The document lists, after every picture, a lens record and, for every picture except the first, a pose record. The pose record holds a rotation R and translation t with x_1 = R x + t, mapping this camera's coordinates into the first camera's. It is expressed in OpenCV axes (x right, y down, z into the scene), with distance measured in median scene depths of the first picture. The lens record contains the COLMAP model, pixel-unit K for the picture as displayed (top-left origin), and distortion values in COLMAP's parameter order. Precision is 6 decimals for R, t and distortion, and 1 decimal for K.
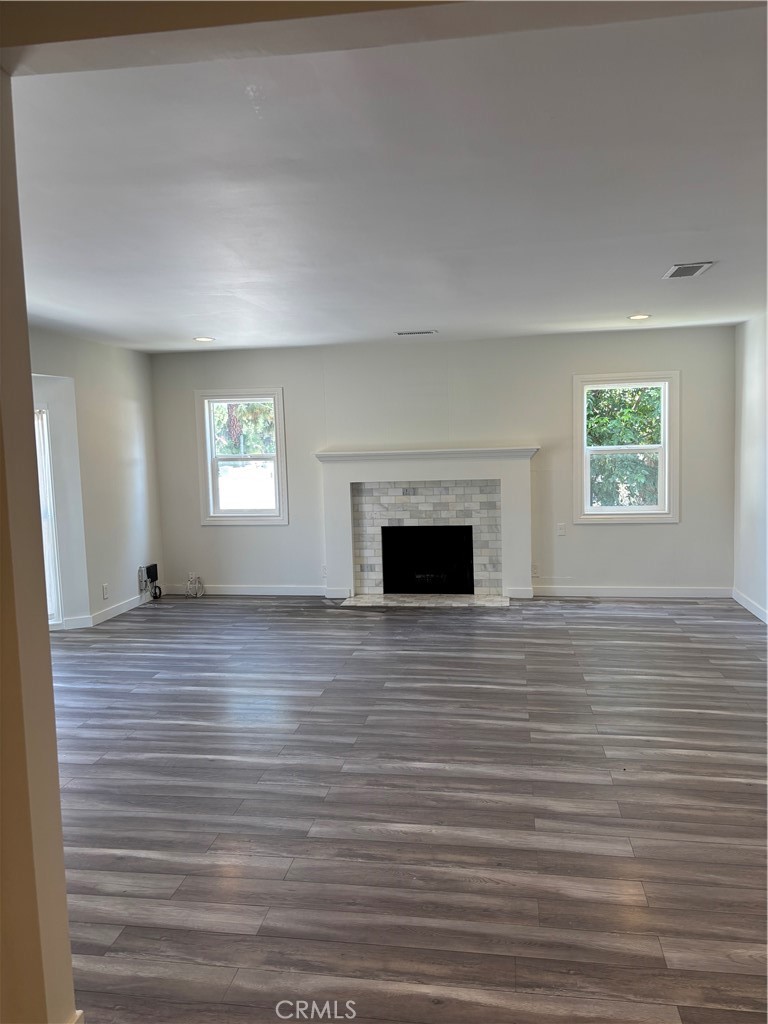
lens RADIAL K [[760.2, 0, 390.6], [0, 760.2, 520.2], [0, 0, 1]] dist [0.034237, -0.036696]
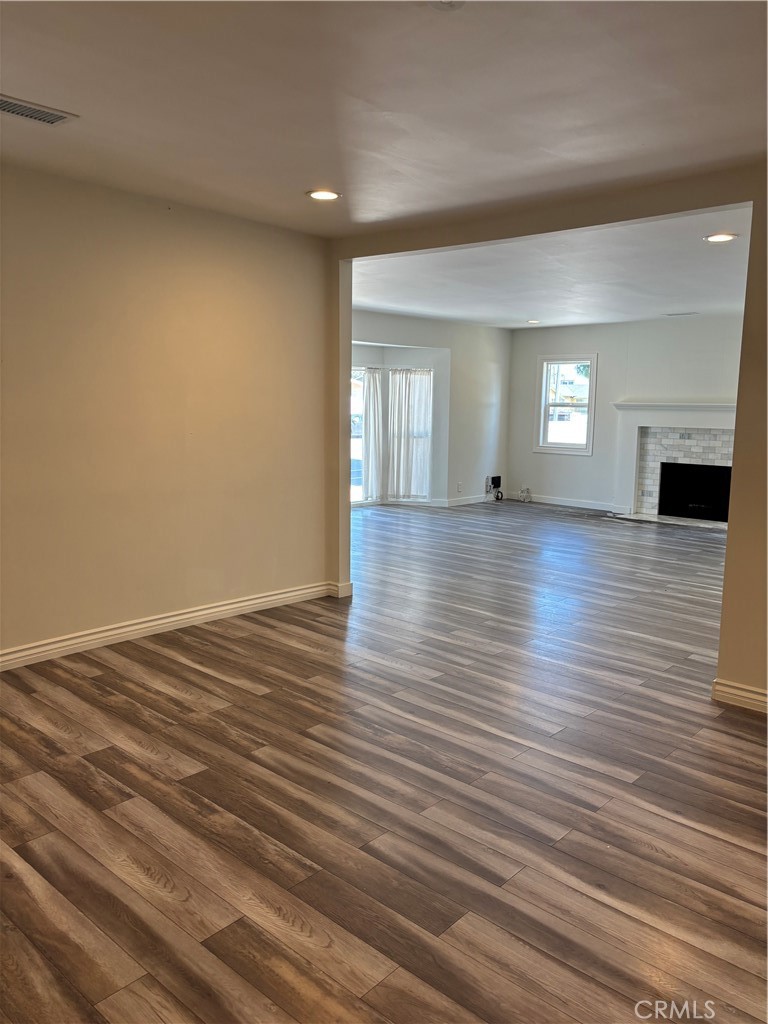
lens RADIAL K [[760.2, 0, 380.5], [0, 760.2, 513.5], [0, 0, 1]] dist [0.034237, -0.036696]
pose [[0.827877, 0.119253, -0.548086, 0.313851], [-0.092178, 0.992778, 0.076776, 0.038958], [0.553284, -0.013039, 0.832891, -0.341079]]
